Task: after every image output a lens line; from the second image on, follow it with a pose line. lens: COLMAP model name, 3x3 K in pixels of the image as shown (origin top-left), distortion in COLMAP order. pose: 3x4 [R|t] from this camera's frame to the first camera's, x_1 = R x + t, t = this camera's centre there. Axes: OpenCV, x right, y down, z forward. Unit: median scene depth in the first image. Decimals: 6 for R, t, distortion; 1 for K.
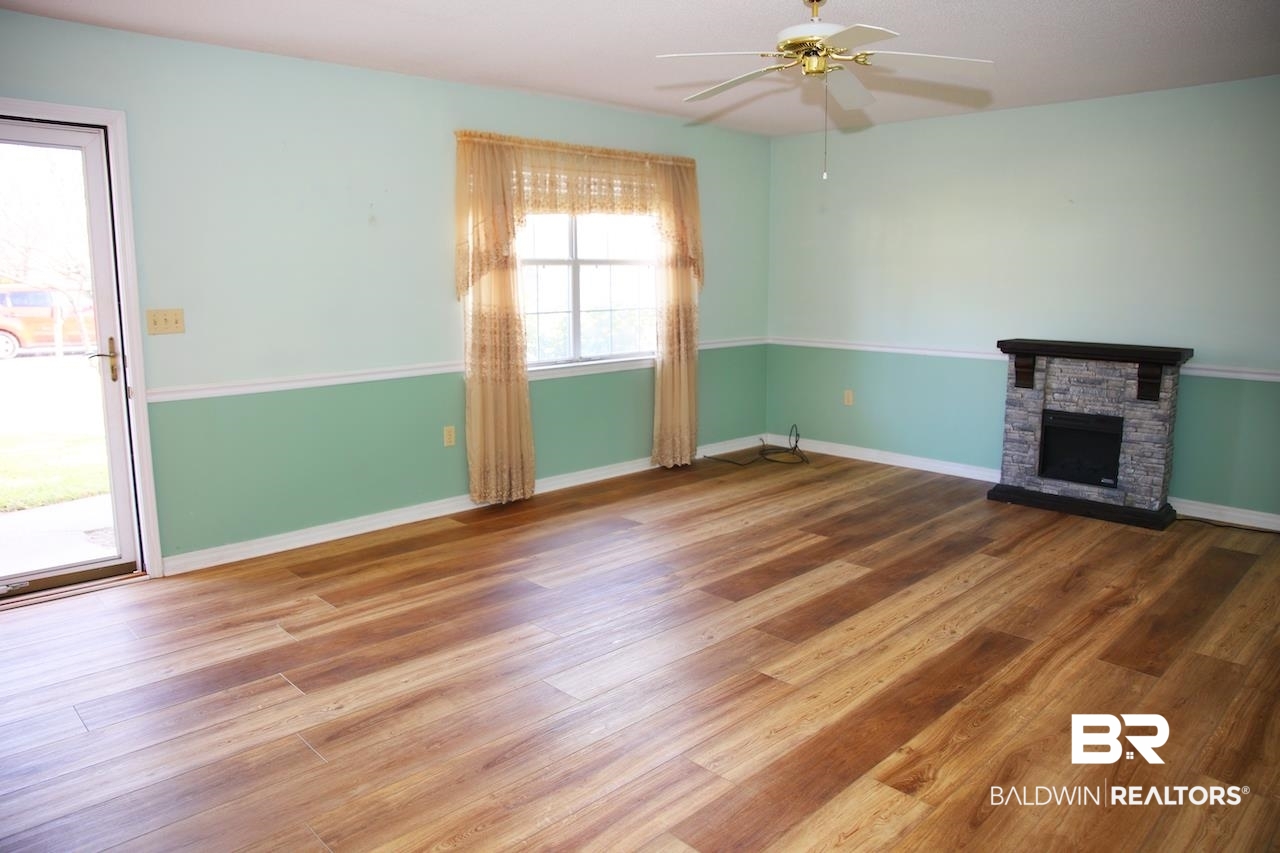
lens RADIAL K [[873.3, 0, 638.0], [0, 873.3, 426.0], [0, 0, 1]] dist [-0.125635, 0.073452]
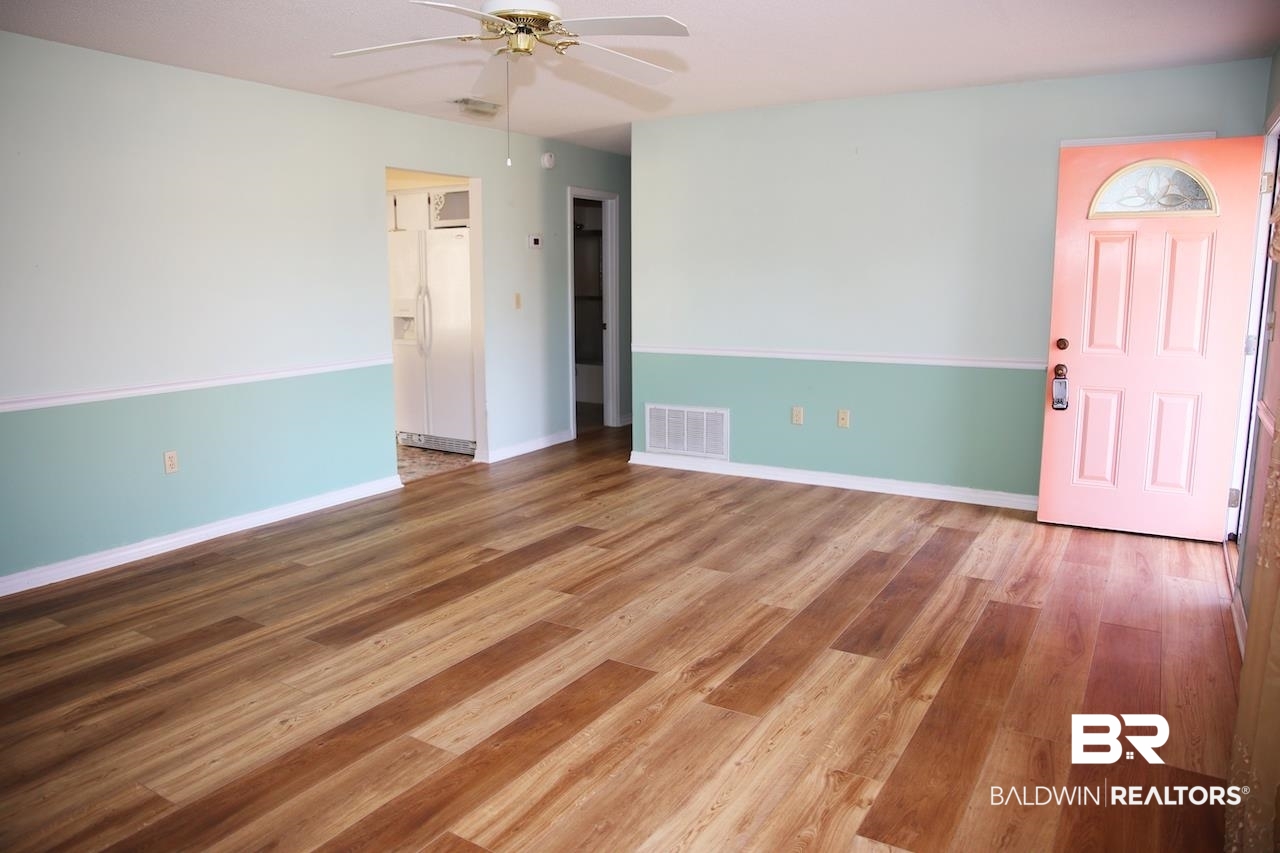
lens RADIAL K [[873.3, 0, 638.8], [0, 873.3, 425.5], [0, 0, 1]] dist [-0.125635, 0.073452]
pose [[-0.970525, 0.045257, -0.236711, 0.290511], [-0.036659, 0.943057, 0.330606, -0.311159], [0.238194, 0.329539, -0.913601, 1.813692]]
